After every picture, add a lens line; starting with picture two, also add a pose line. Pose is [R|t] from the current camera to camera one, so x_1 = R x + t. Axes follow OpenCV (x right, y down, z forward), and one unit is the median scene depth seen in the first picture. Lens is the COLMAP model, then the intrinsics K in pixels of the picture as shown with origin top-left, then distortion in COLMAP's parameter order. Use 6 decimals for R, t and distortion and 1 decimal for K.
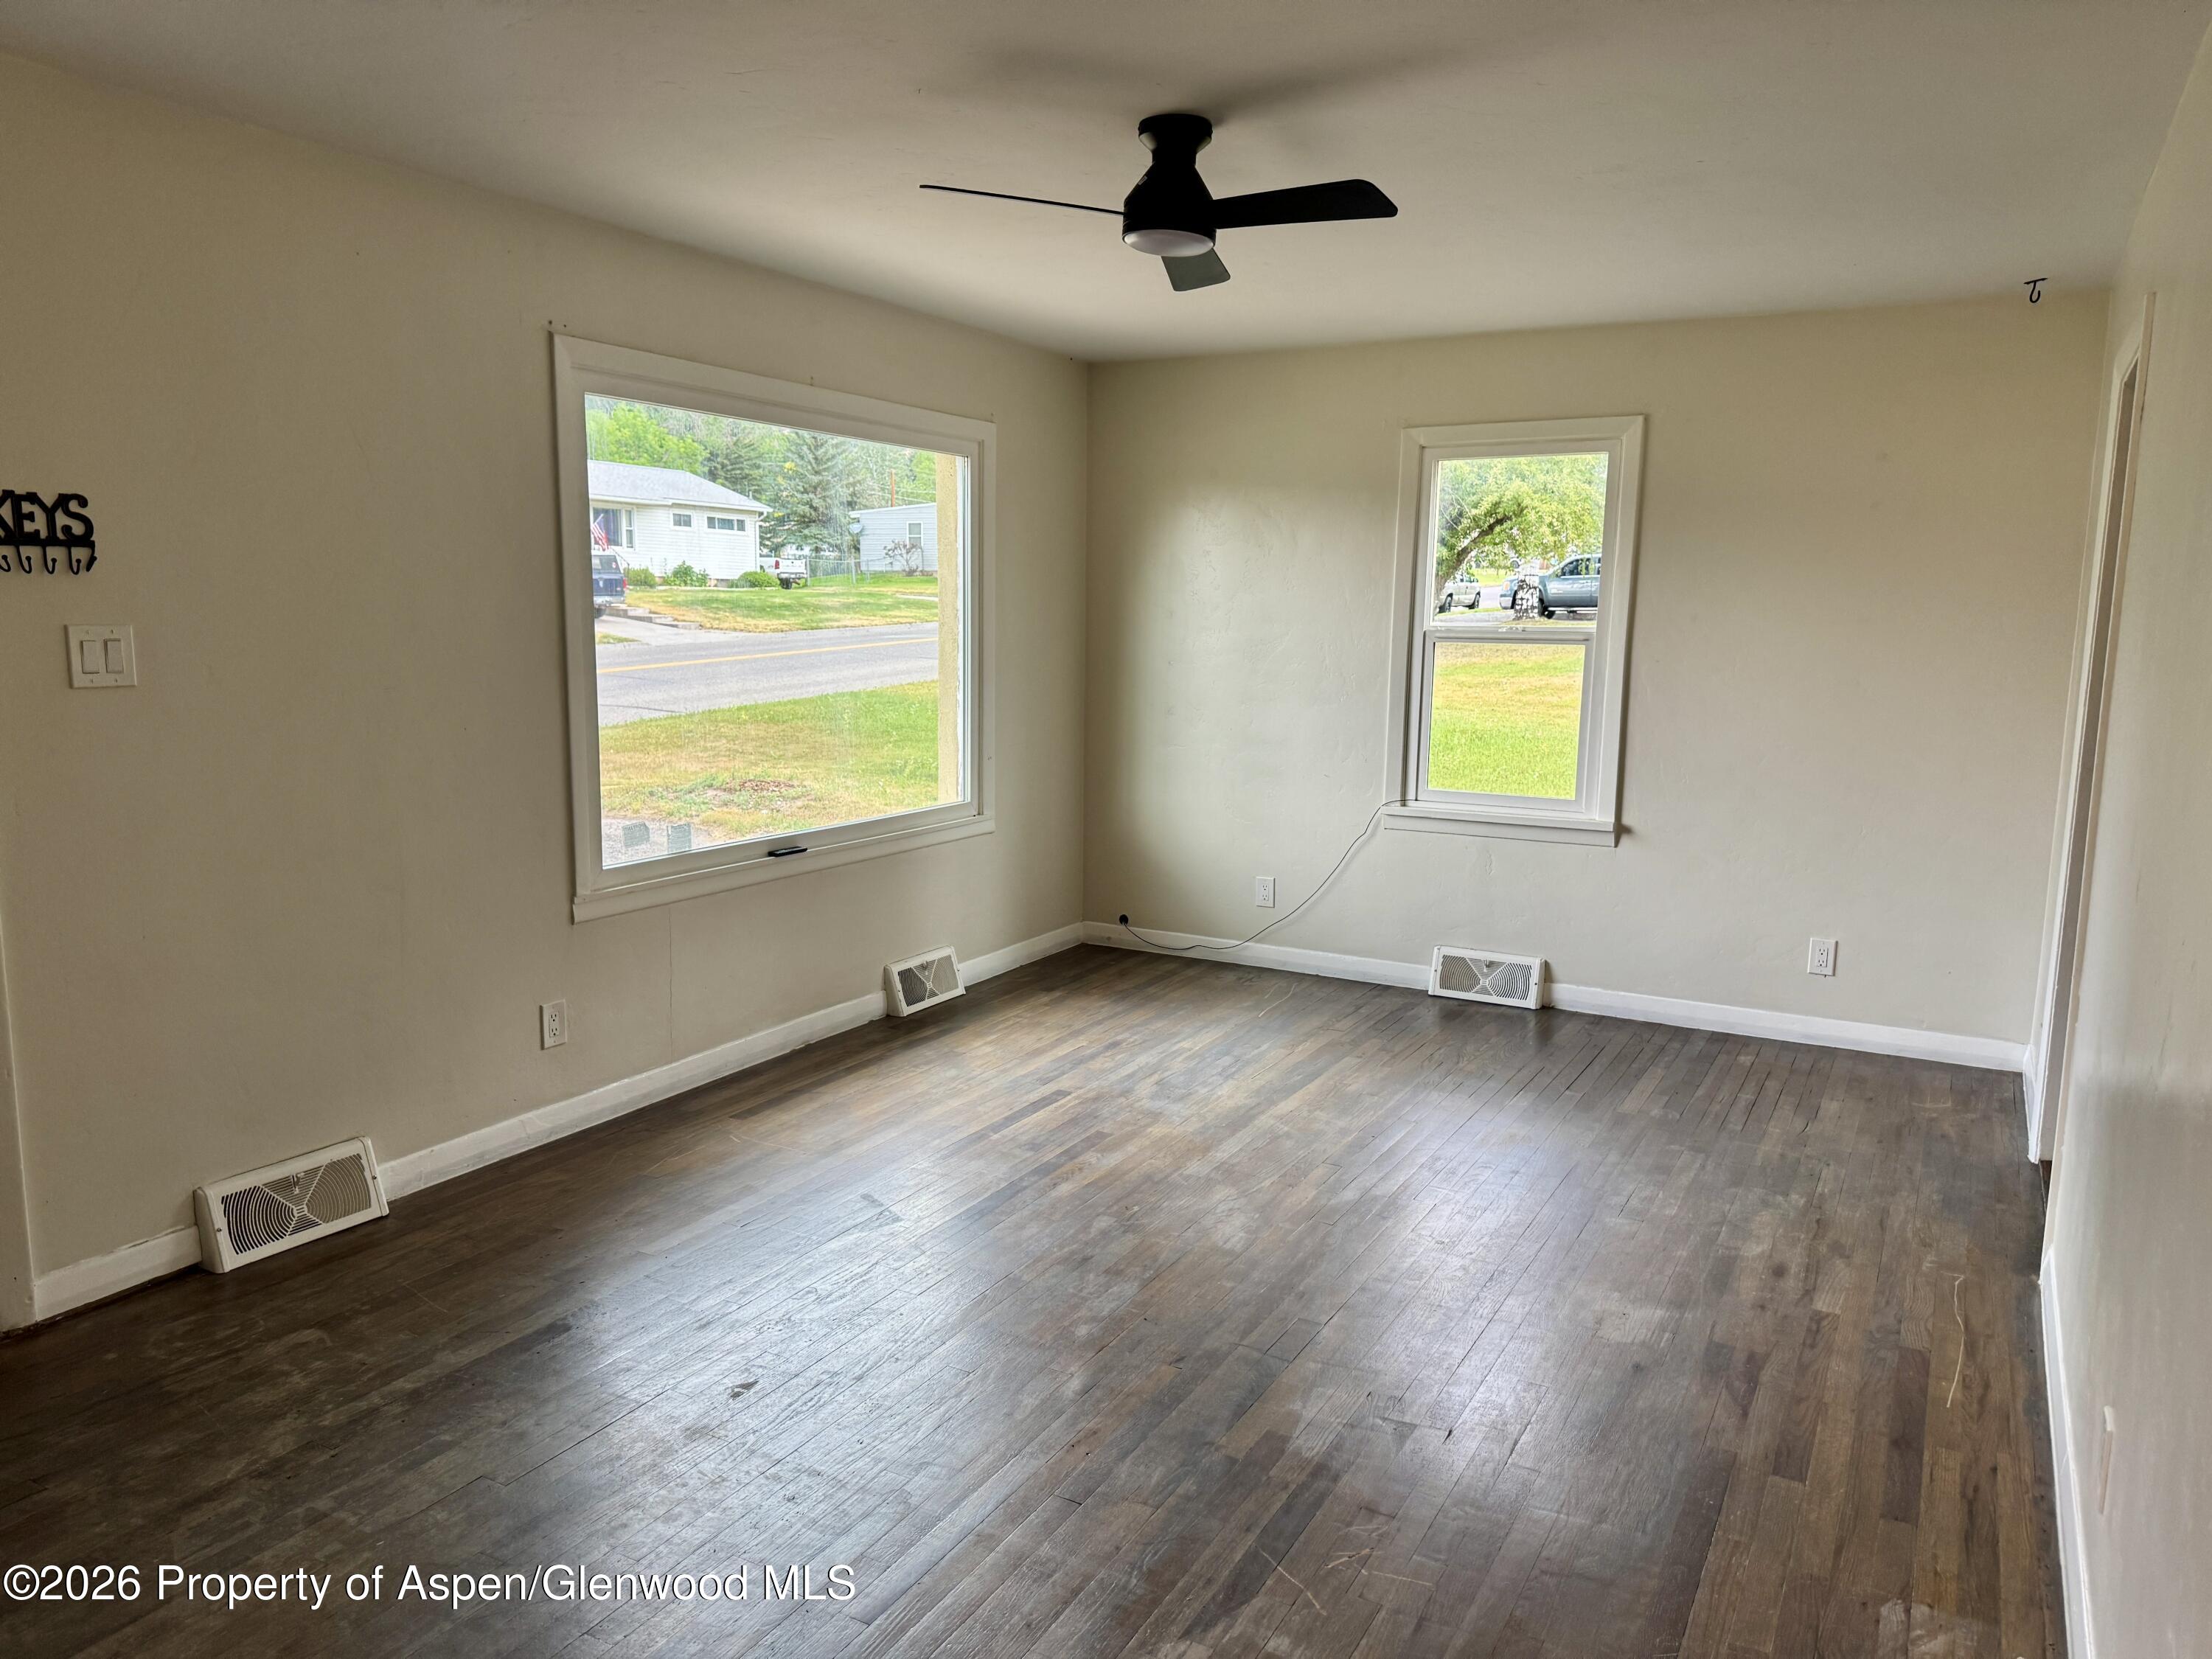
lens RADIAL K [[1579.1, 0, 1106.0], [0, 1579.1, 829.5], [0, 0, 1]] dist [-0.003509, -0.000788]
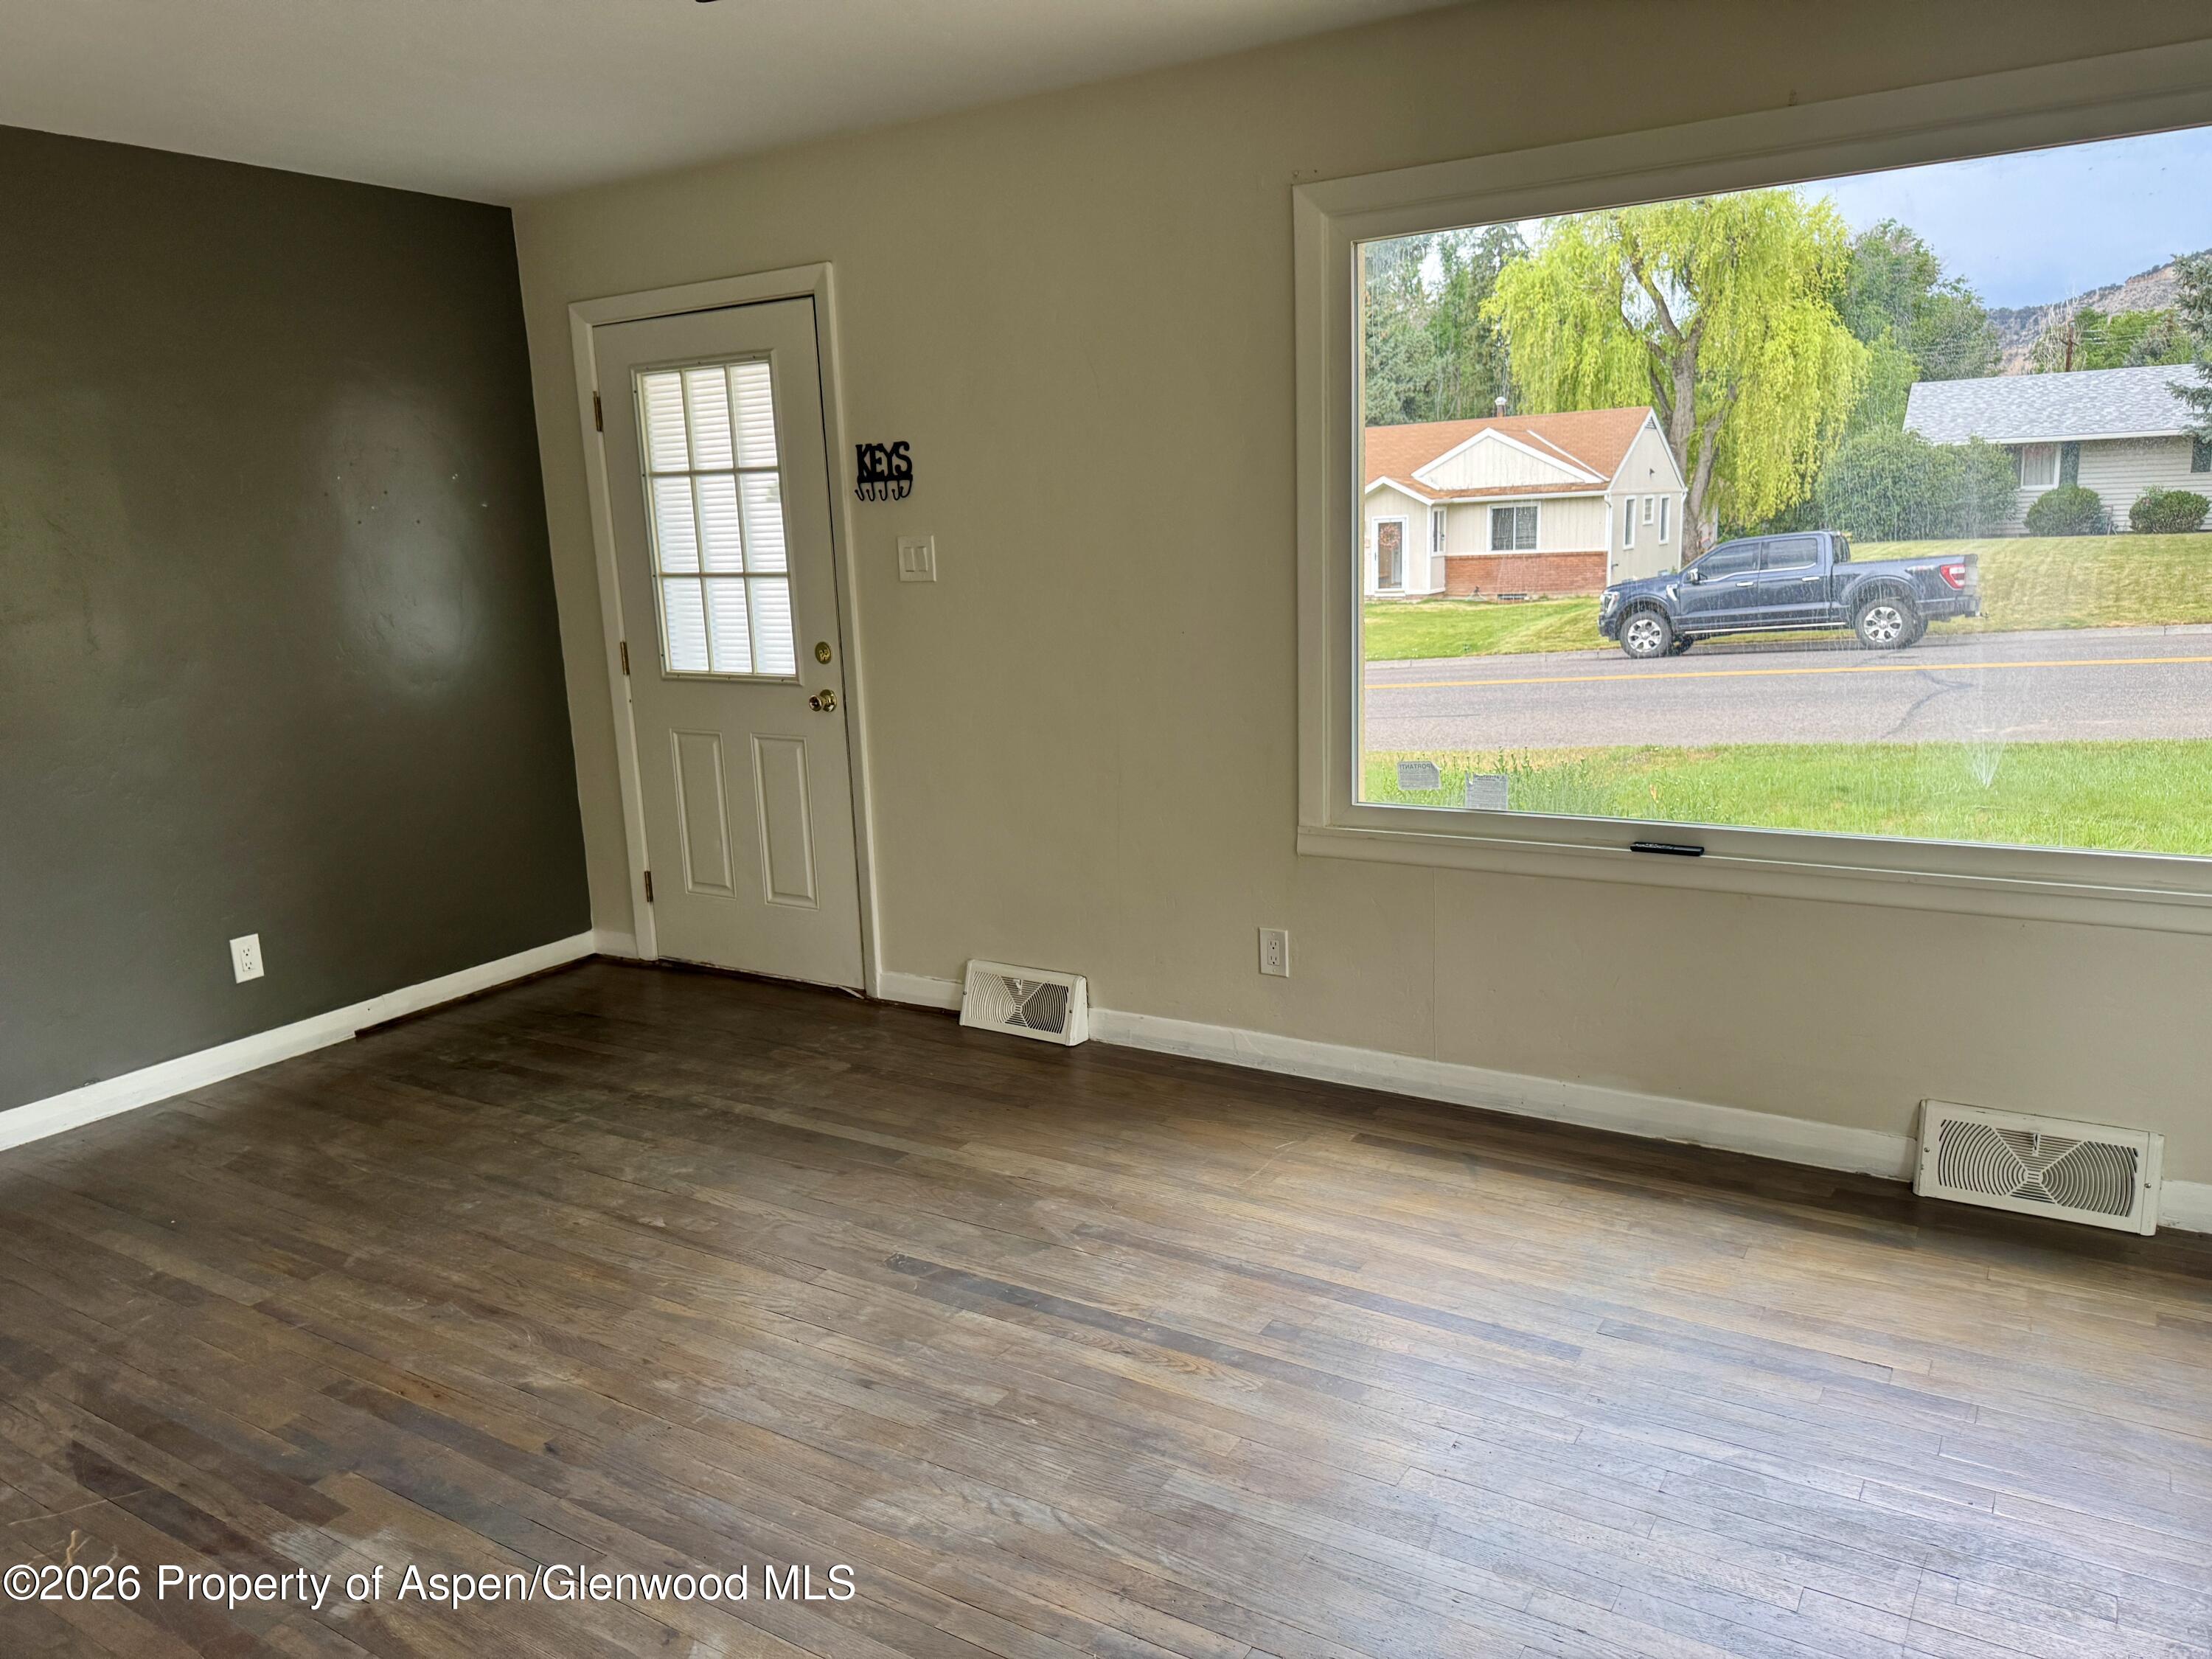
lens RADIAL K [[1578.6, 0, 1106.0], [0, 1578.6, 829.5], [0, 0, 1]] dist [0.026831, 0.000163]
pose [[-0.056804, 0.215002, -0.974960, 0.616613], [-0.093487, 0.971101, 0.219597, -0.161071], [0.993999, 0.103620, -0.035062, 1.000473]]
